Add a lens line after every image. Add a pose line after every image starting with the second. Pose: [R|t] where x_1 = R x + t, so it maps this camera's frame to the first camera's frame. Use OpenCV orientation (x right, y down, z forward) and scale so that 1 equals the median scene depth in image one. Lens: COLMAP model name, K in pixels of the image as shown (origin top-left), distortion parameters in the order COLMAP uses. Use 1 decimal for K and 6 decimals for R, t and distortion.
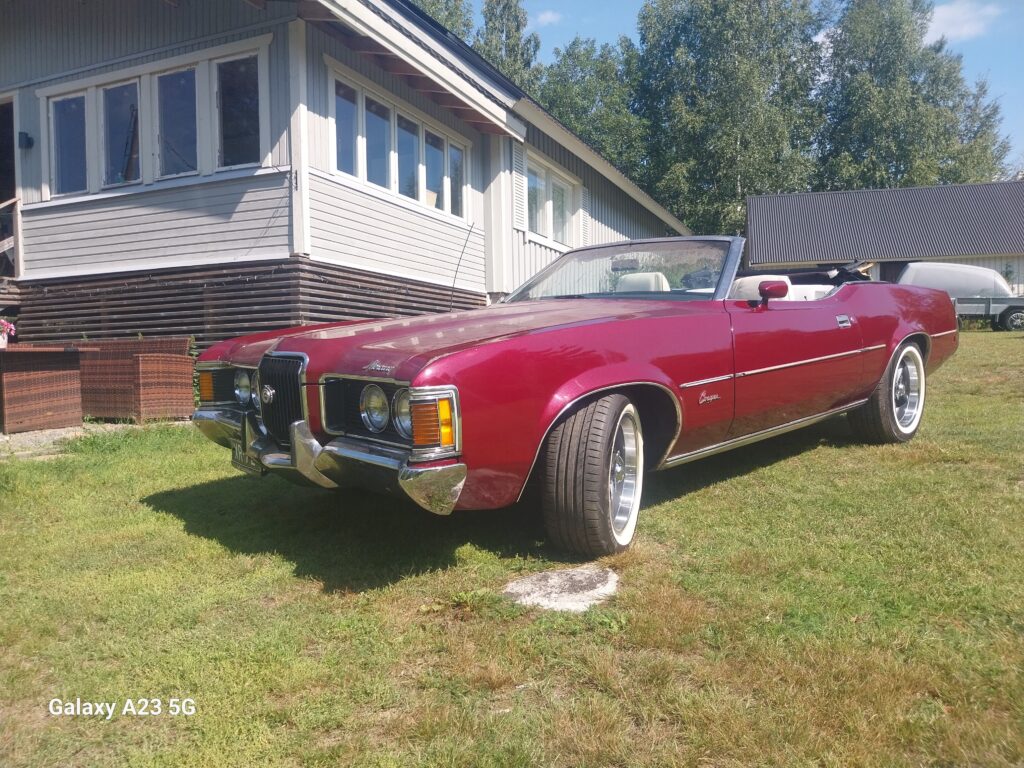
lens RADIAL K [[778.3, 0, 515.4], [0, 778.3, 385.1], [0, 0, 1]] dist [-0.012105, -0.006760]
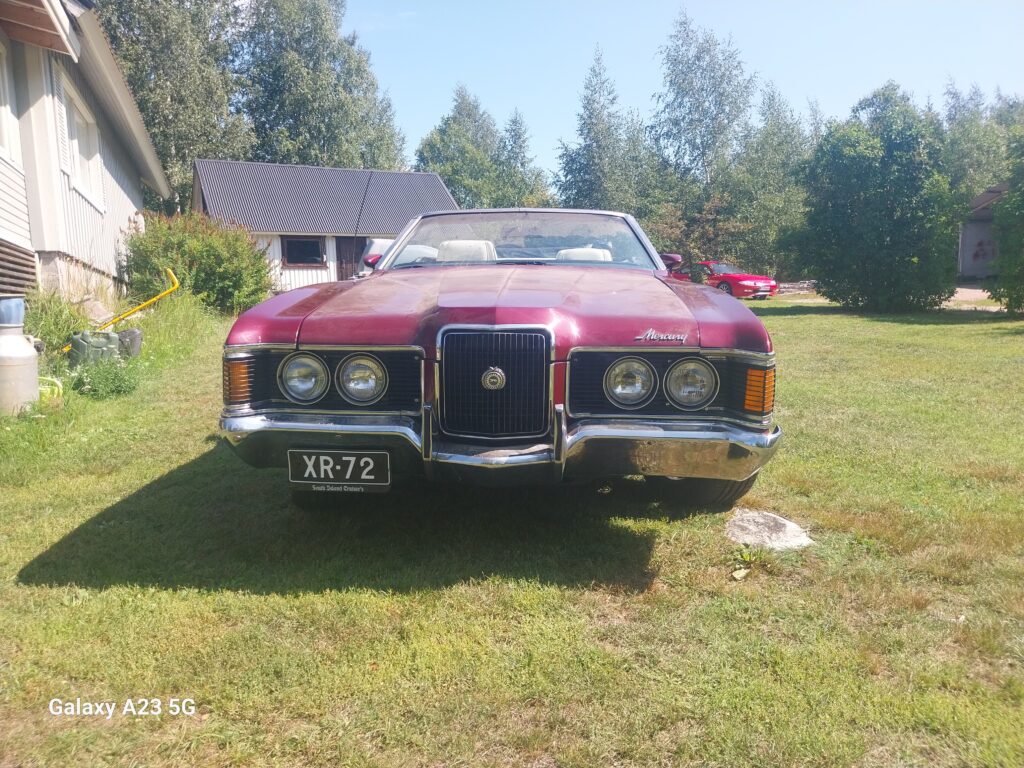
lens RADIAL K [[778.3, 0, 515.4], [0, 778.3, 385.1], [0, 0, 1]] dist [-0.012105, -0.006760]
pose [[0.721738, -0.071966, 0.688415, -0.225451], [0.046071, 0.997369, 0.055962, -0.005751], [-0.690631, -0.008674, 0.723155, 0.108133]]
